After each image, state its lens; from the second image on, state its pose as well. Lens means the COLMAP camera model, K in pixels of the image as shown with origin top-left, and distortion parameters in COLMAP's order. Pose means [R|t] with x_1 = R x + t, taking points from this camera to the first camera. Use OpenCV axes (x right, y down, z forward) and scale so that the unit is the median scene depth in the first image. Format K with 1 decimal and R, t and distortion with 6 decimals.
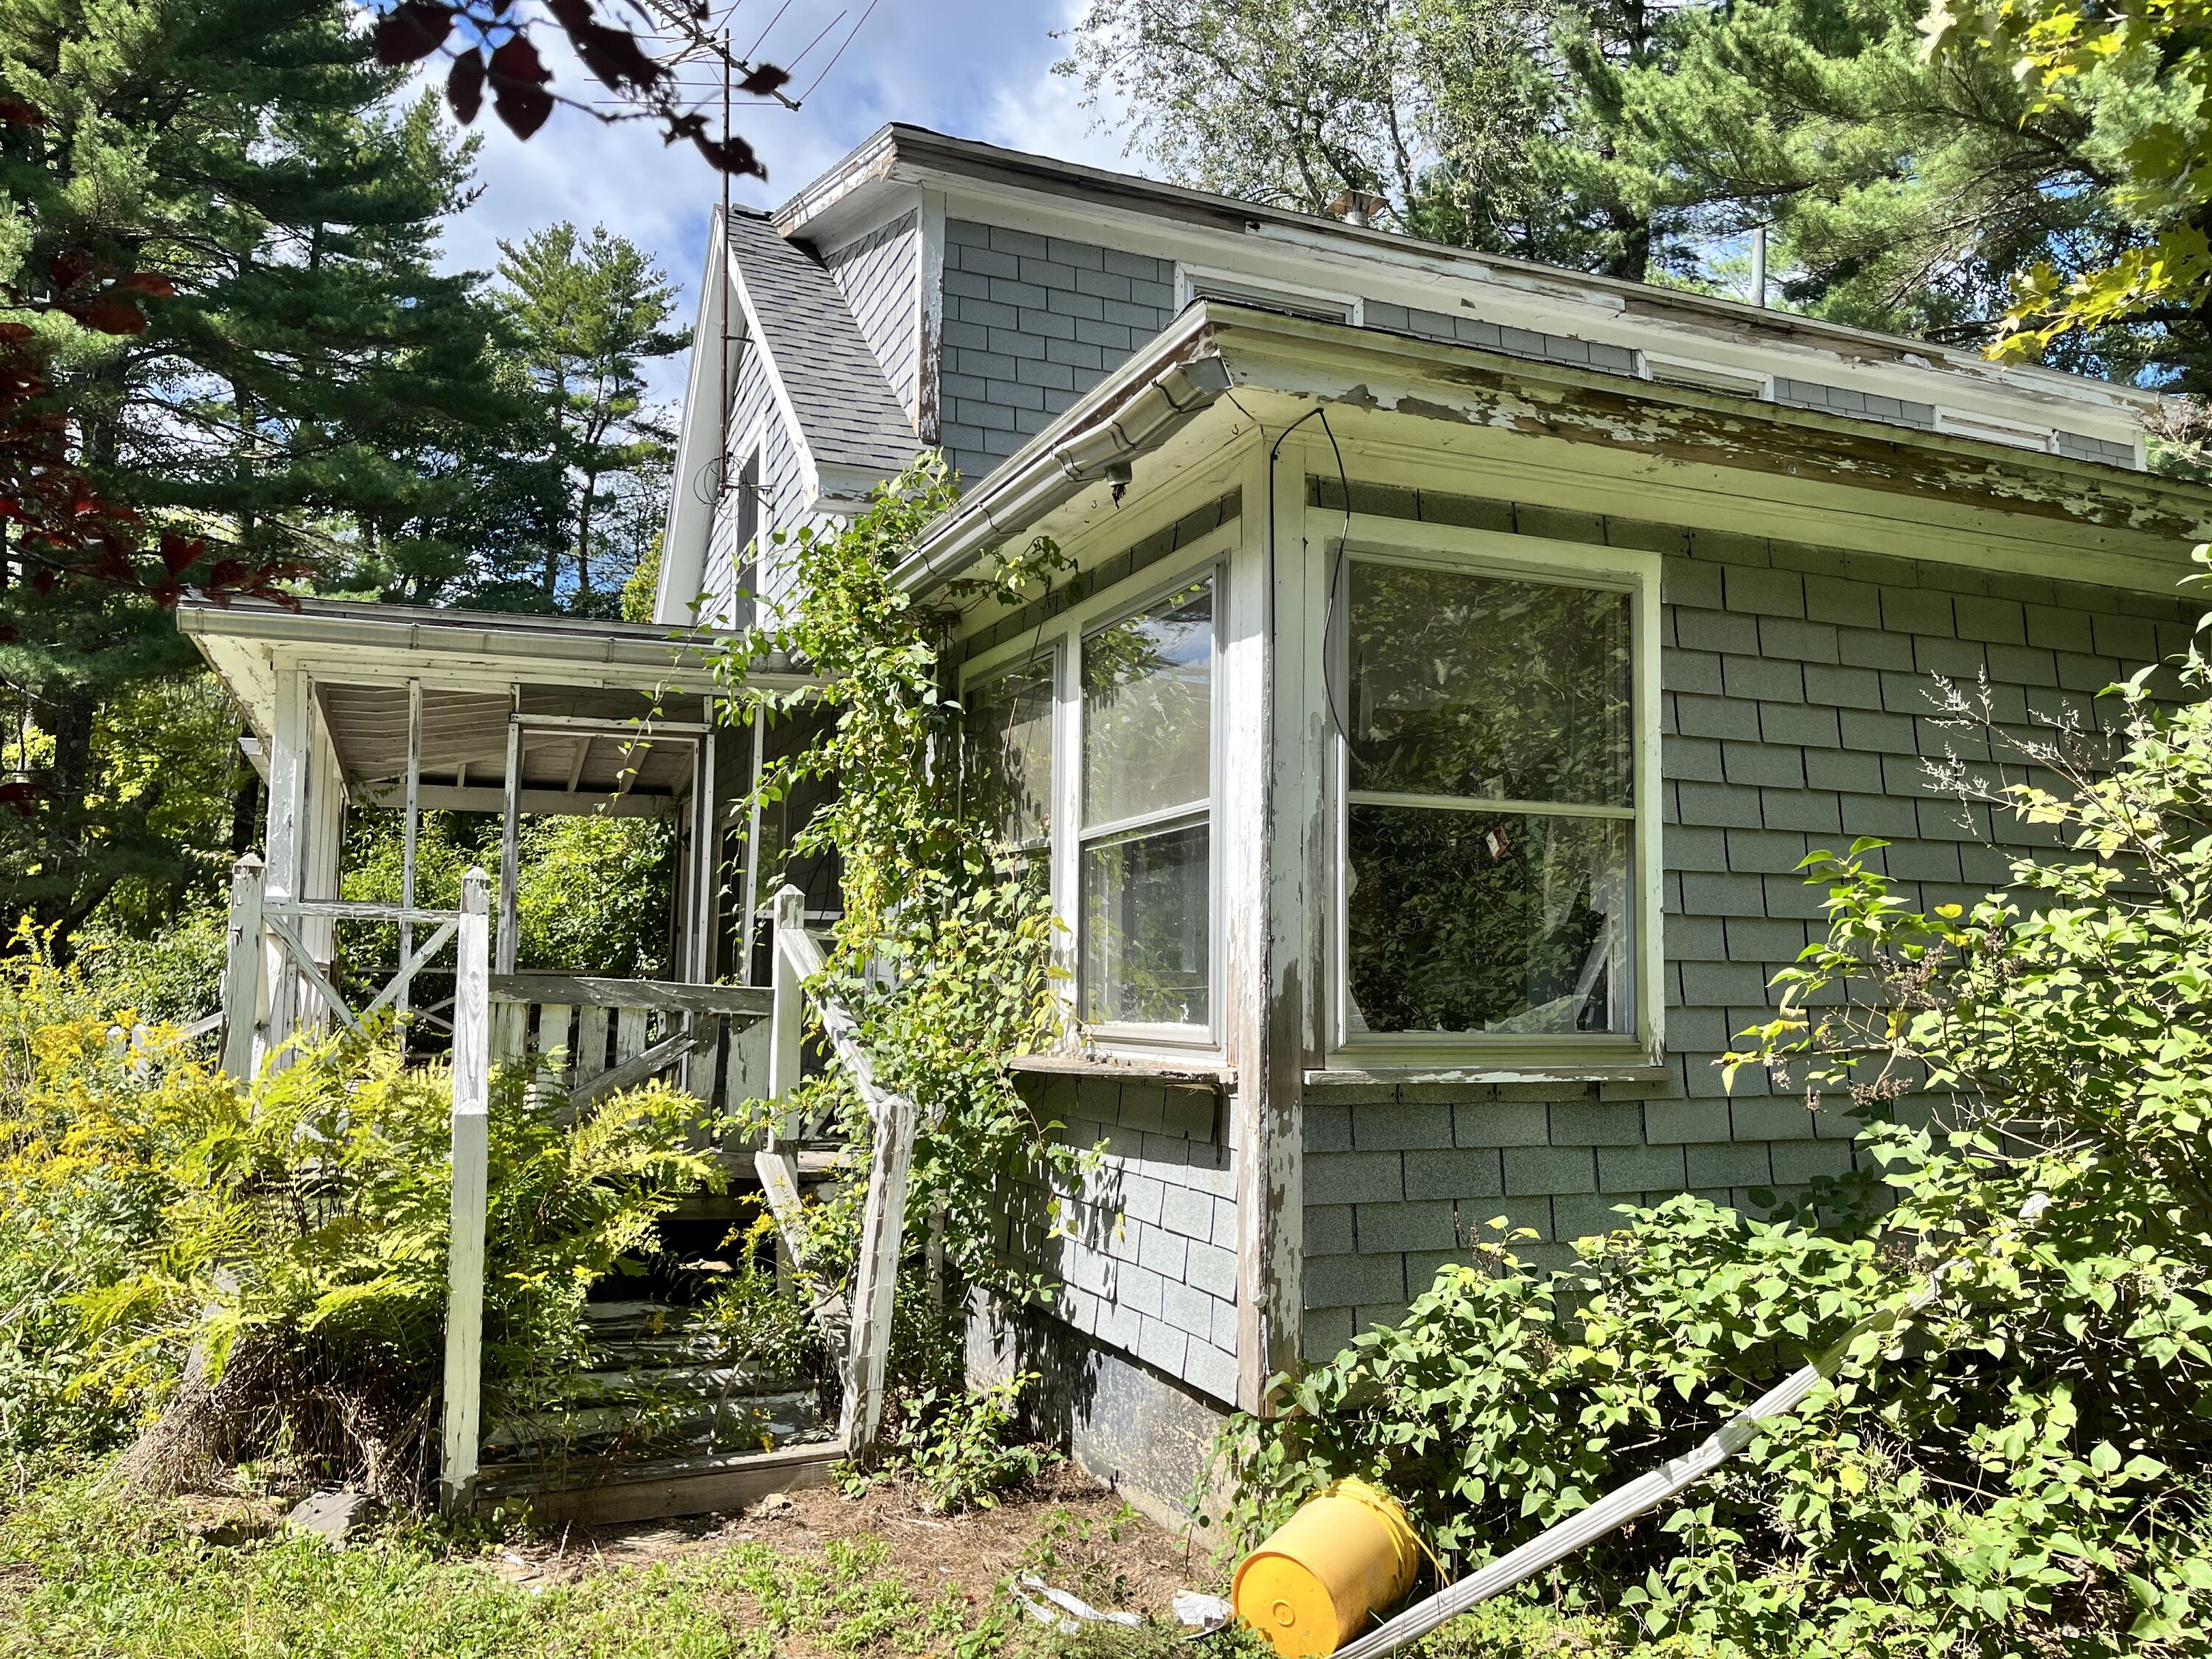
lens RADIAL K [[1691.3, 0, 1109.0], [0, 1691.3, 831.5], [0, 0, 1]] dist [0.029272, -0.015638]
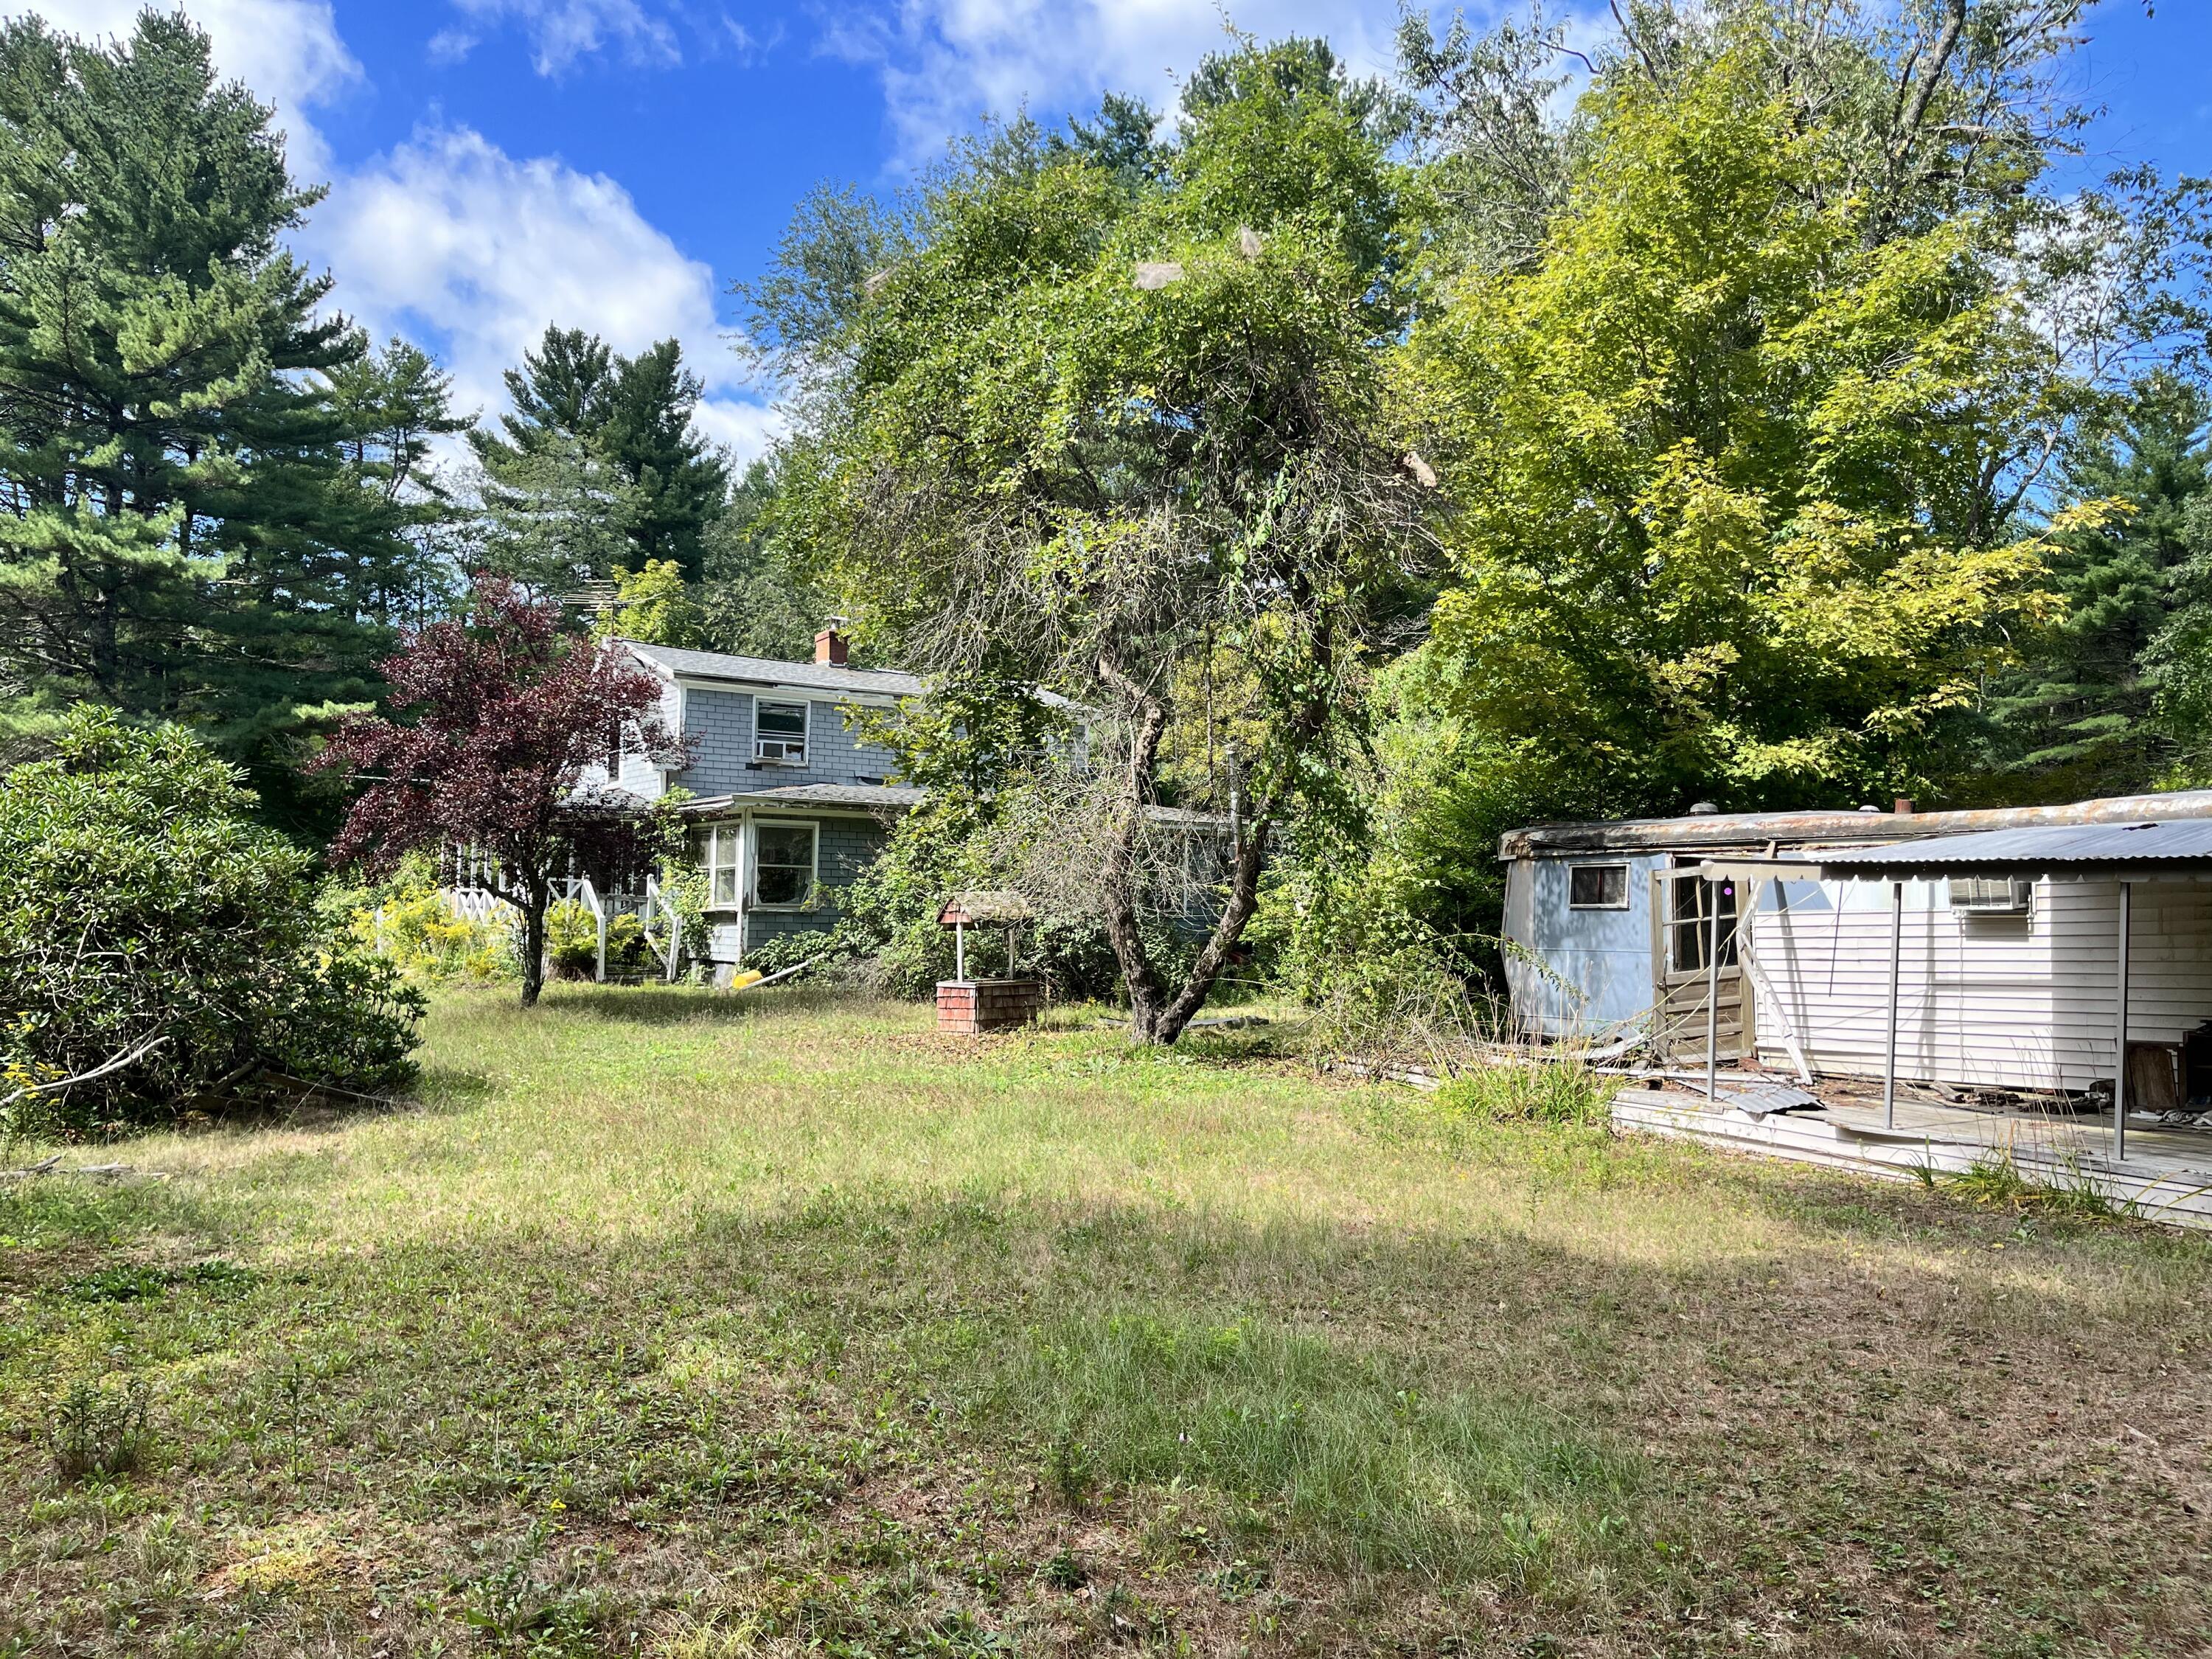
lens RADIAL K [[1691.3, 0, 1104.7], [0, 1691.3, 833.4], [0, 0, 1]] dist [0.029272, -0.015638]
pose [[0.984904, 0.017688, 0.172195, 0.266365], [-0.024929, 0.998890, 0.039978, -0.343545], [-0.171297, -0.043667, 0.984251, -4.383517]]
